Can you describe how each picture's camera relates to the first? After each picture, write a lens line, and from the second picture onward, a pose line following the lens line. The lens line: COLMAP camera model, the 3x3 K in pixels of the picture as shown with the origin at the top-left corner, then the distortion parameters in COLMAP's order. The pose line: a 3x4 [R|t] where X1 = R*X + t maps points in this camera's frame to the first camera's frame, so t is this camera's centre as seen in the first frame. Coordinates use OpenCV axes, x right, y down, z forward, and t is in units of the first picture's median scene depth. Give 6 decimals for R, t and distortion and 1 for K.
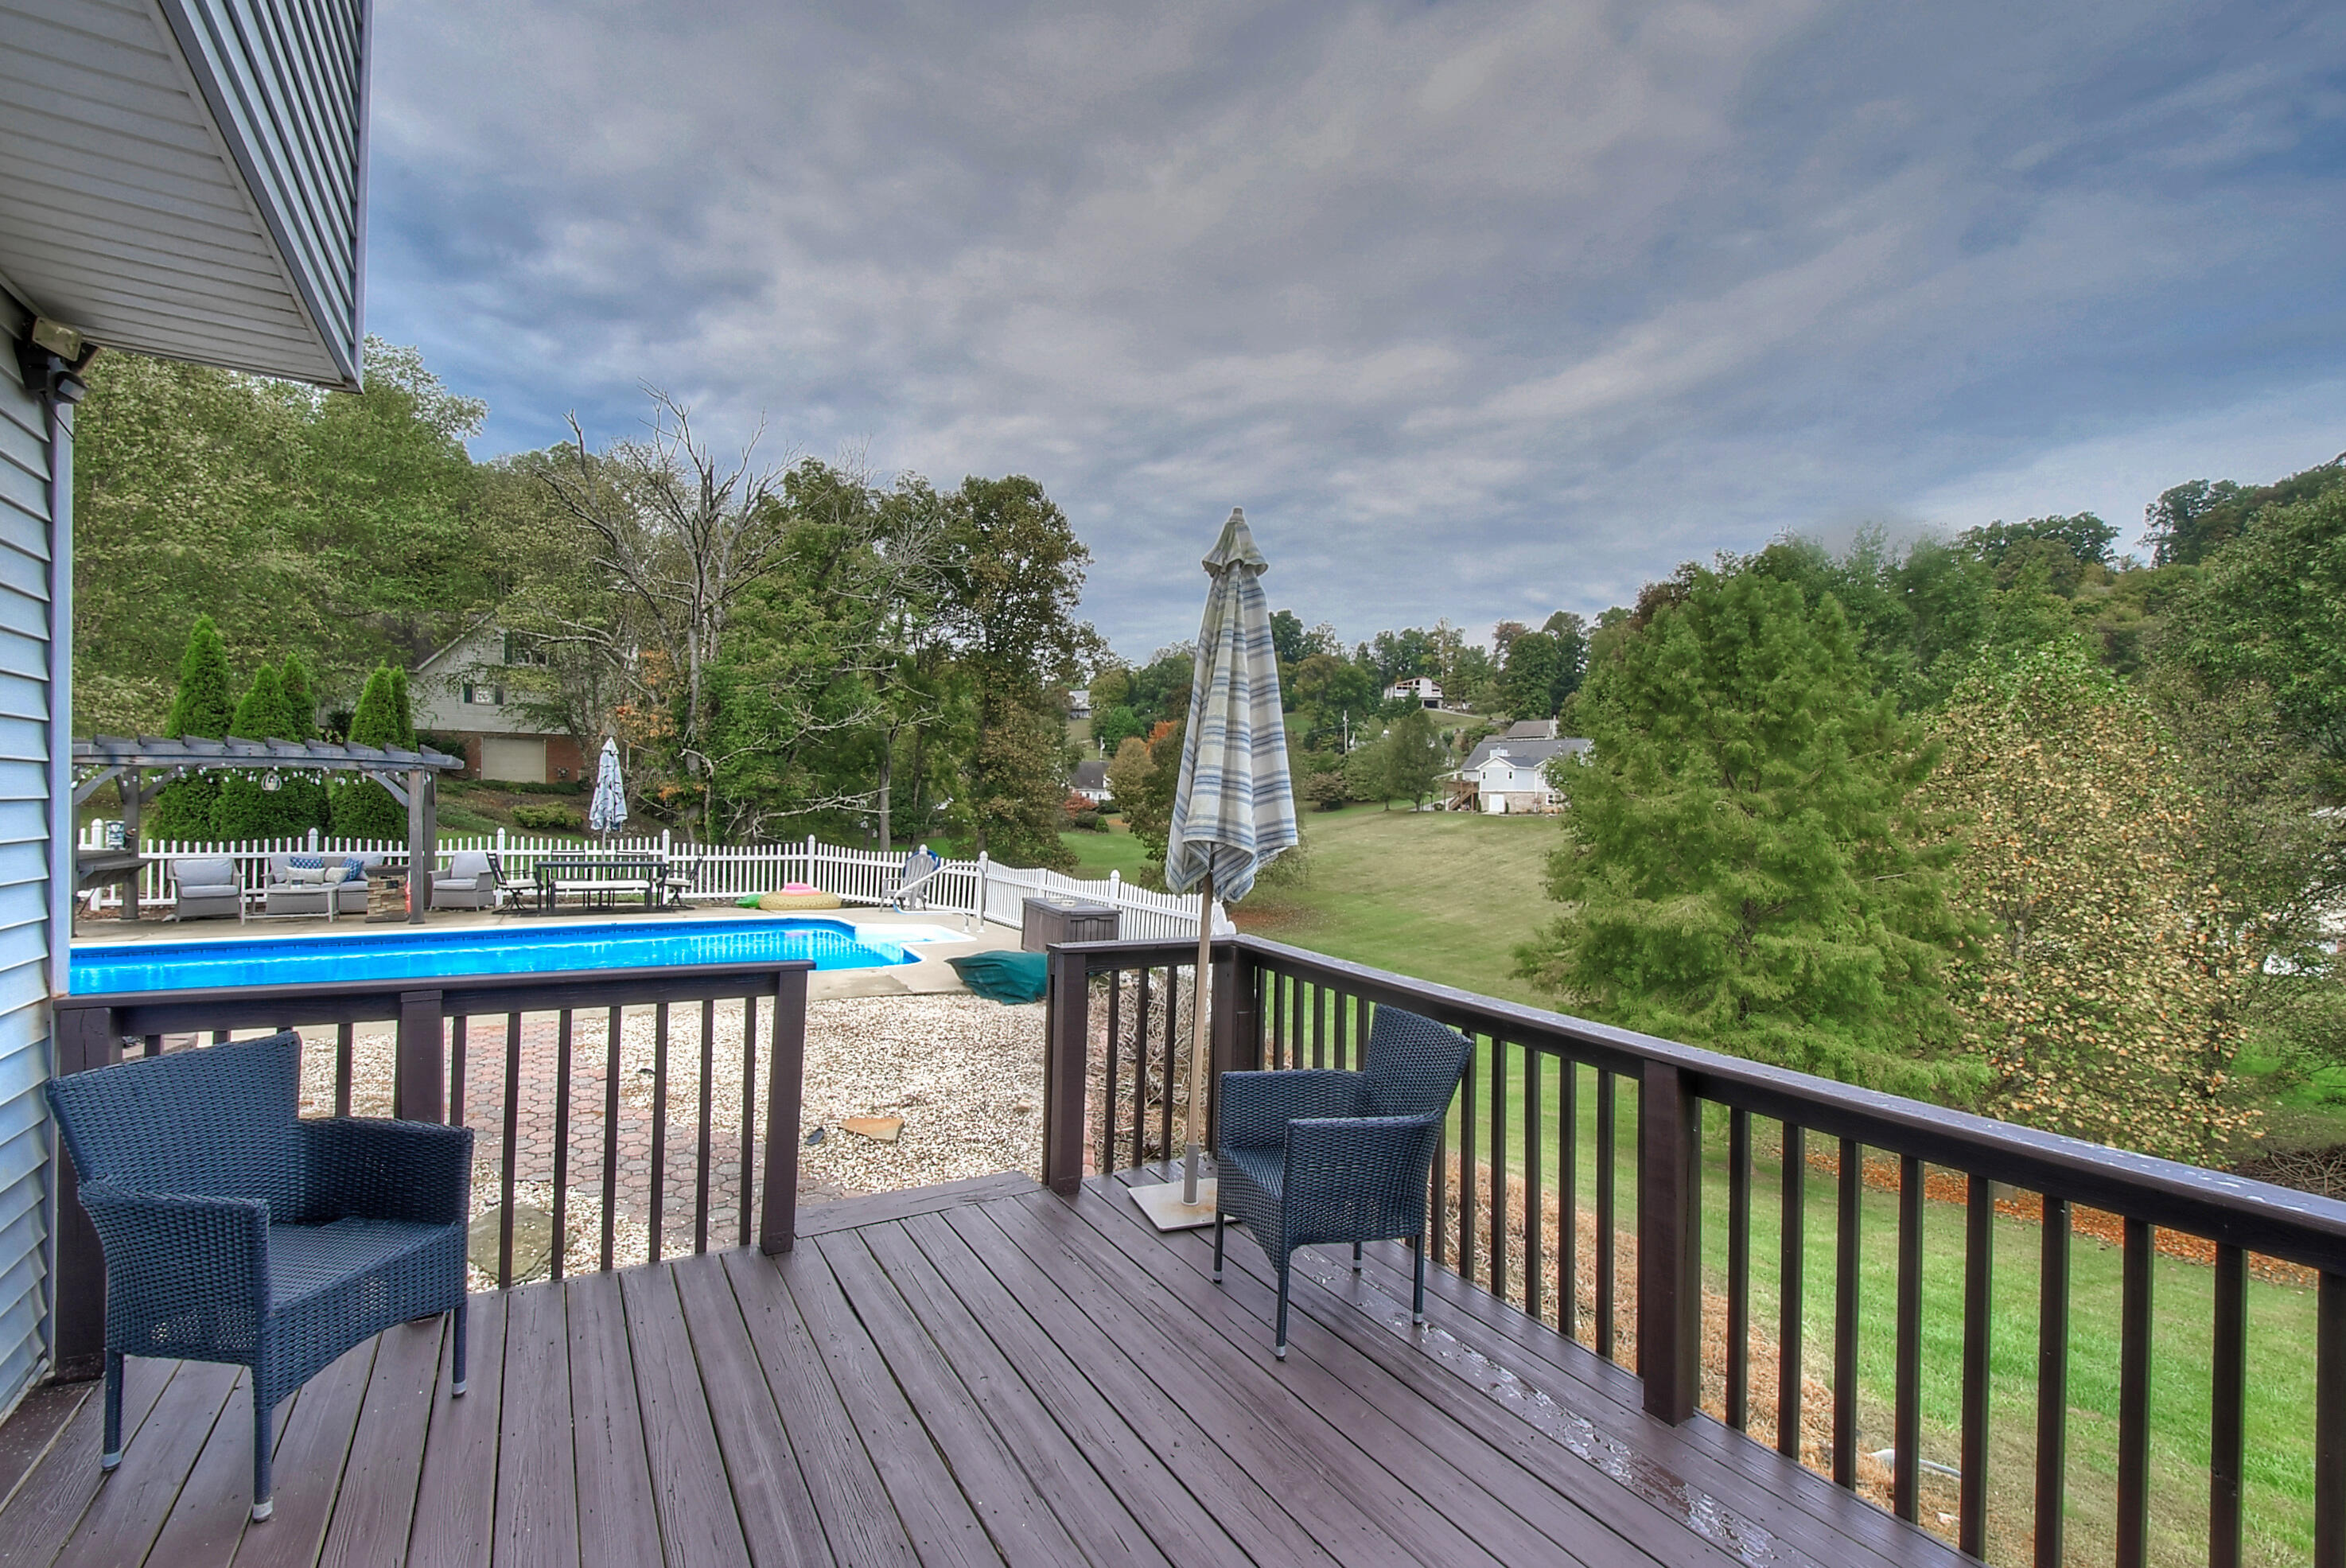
lens RADIAL K [[1040.2, 0, 1179.4], [0, 1040.2, 795.3], [0, 0, 1]] dist [-0.008897, -0.002142]
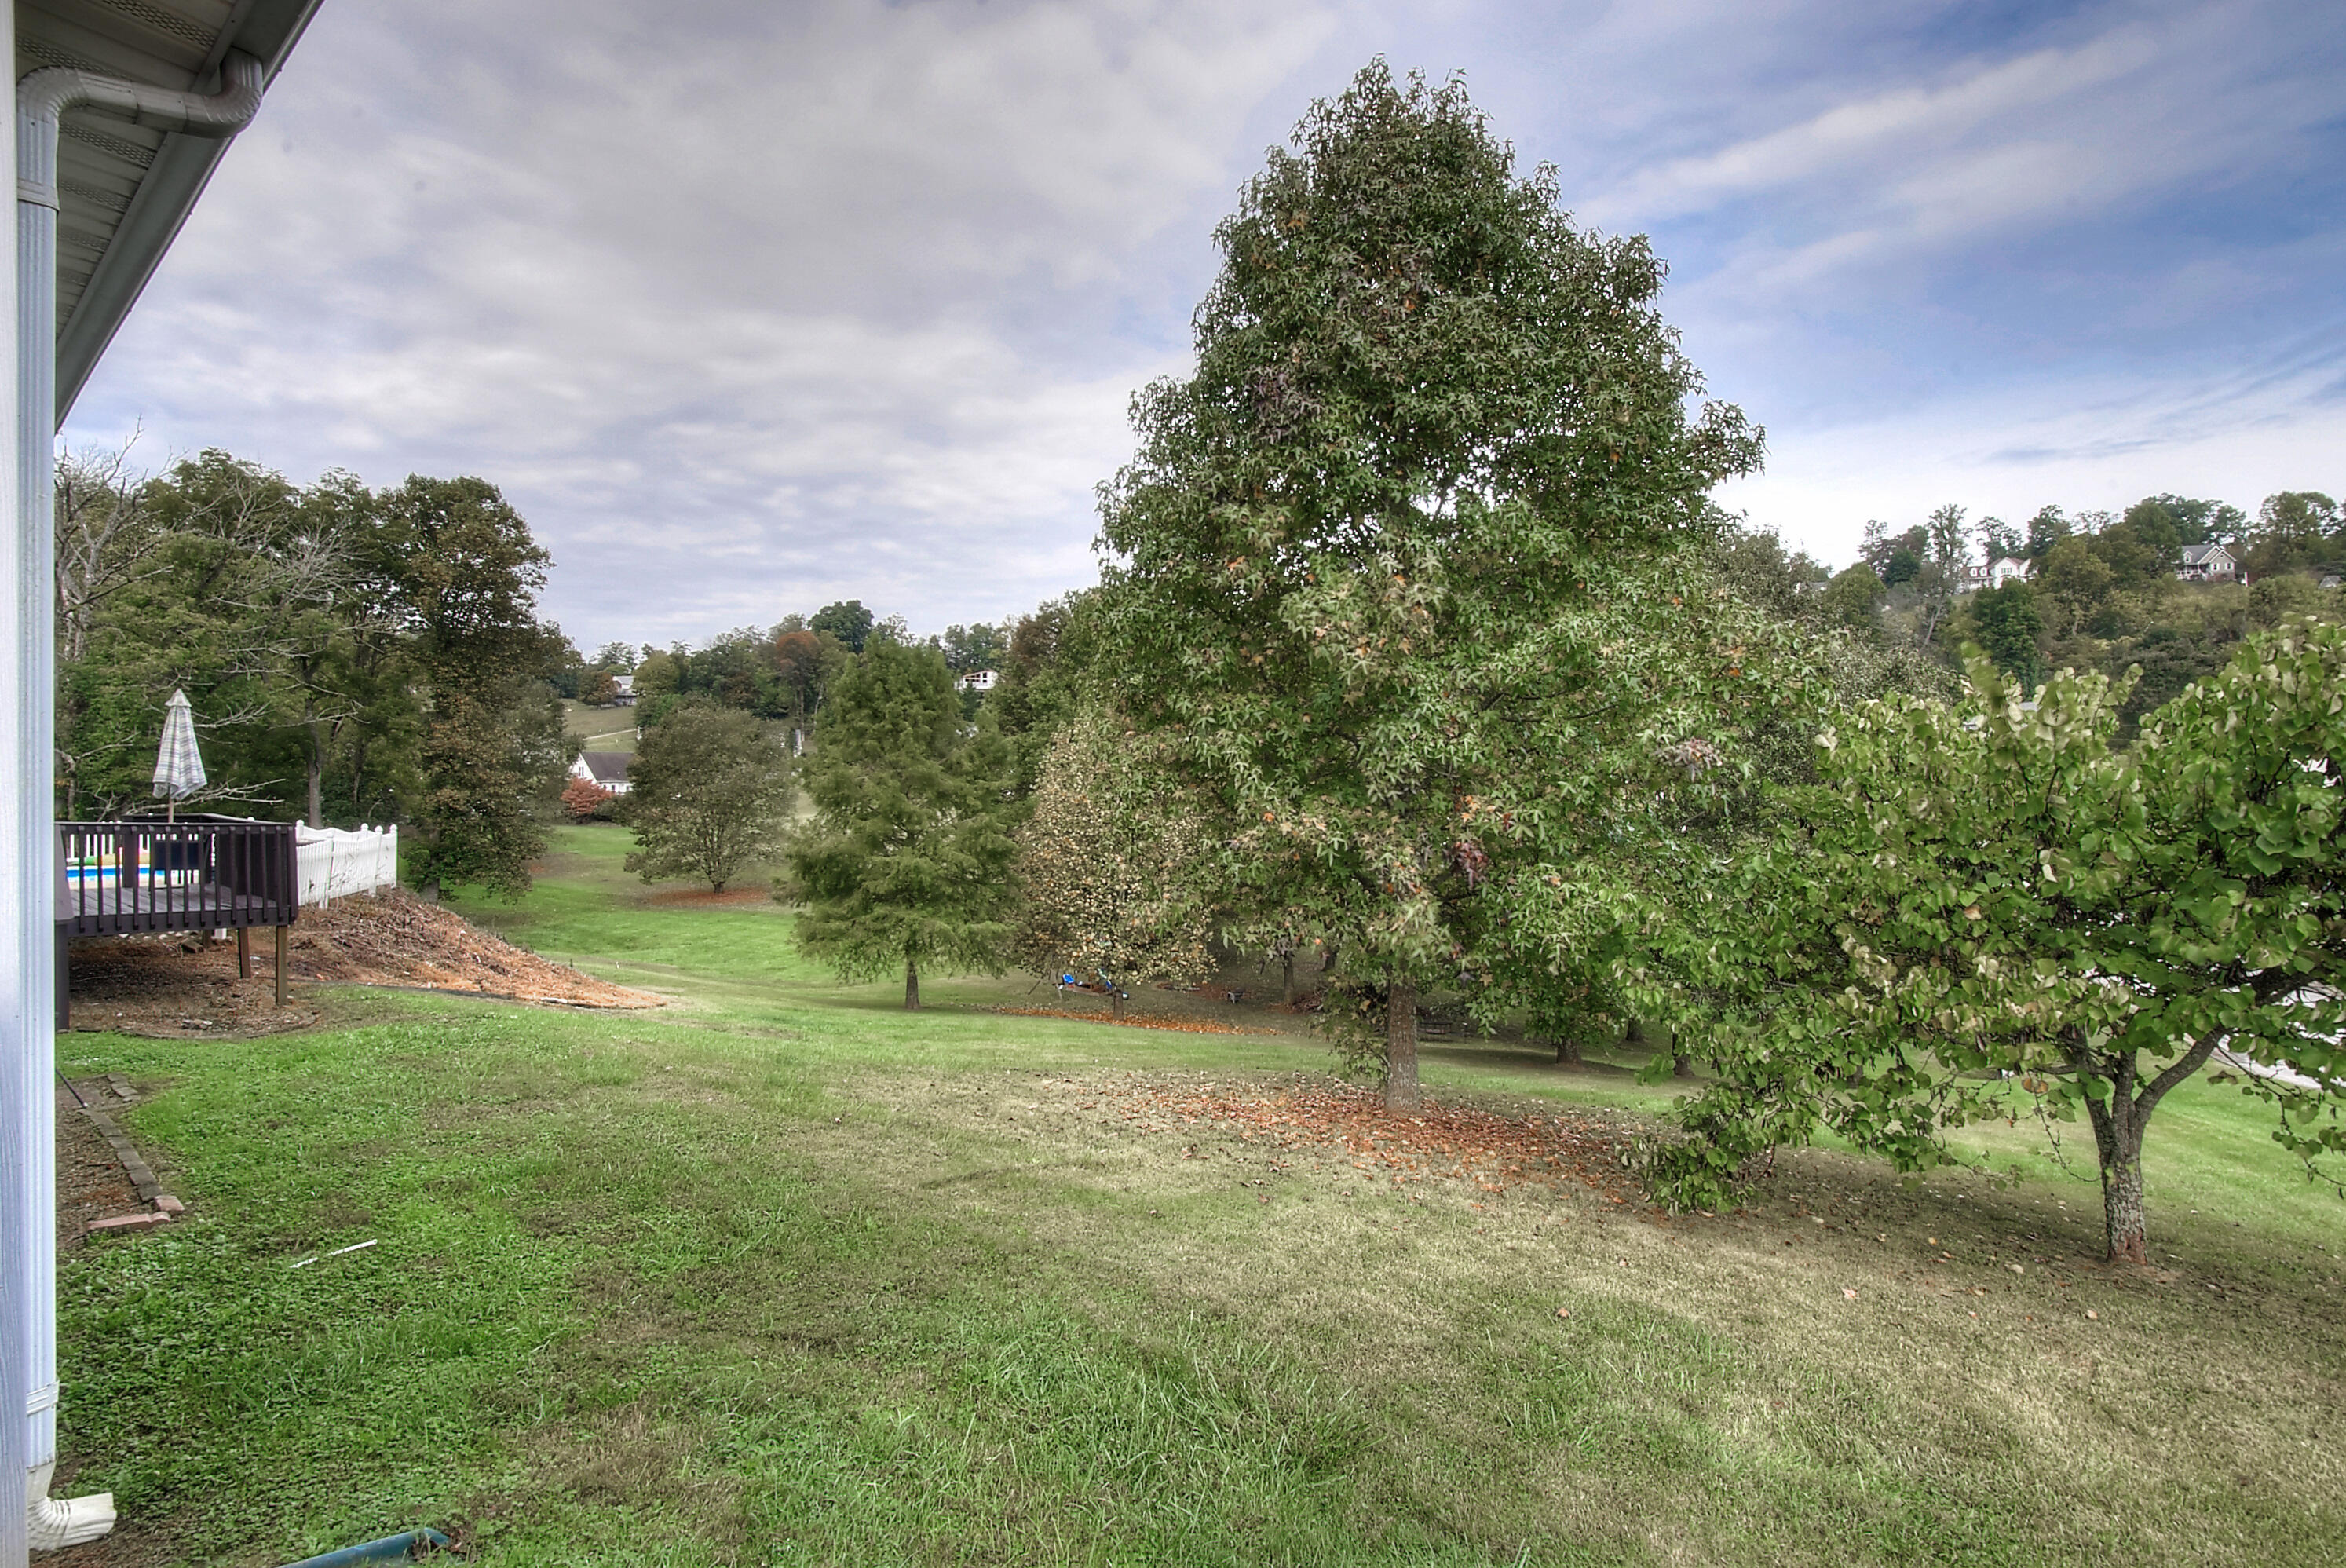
lens RADIAL K [[1040.2, 0, 1191.1], [0, 1040.2, 784.6], [0, 0, 1]] dist [-0.008897, -0.002142]
pose [[0.927634, -0.017261, 0.373092, 0.210822], [0.016925, 0.999848, 0.004177, 0.010054], [-0.373107, 0.002440, 0.927785, -0.388236]]
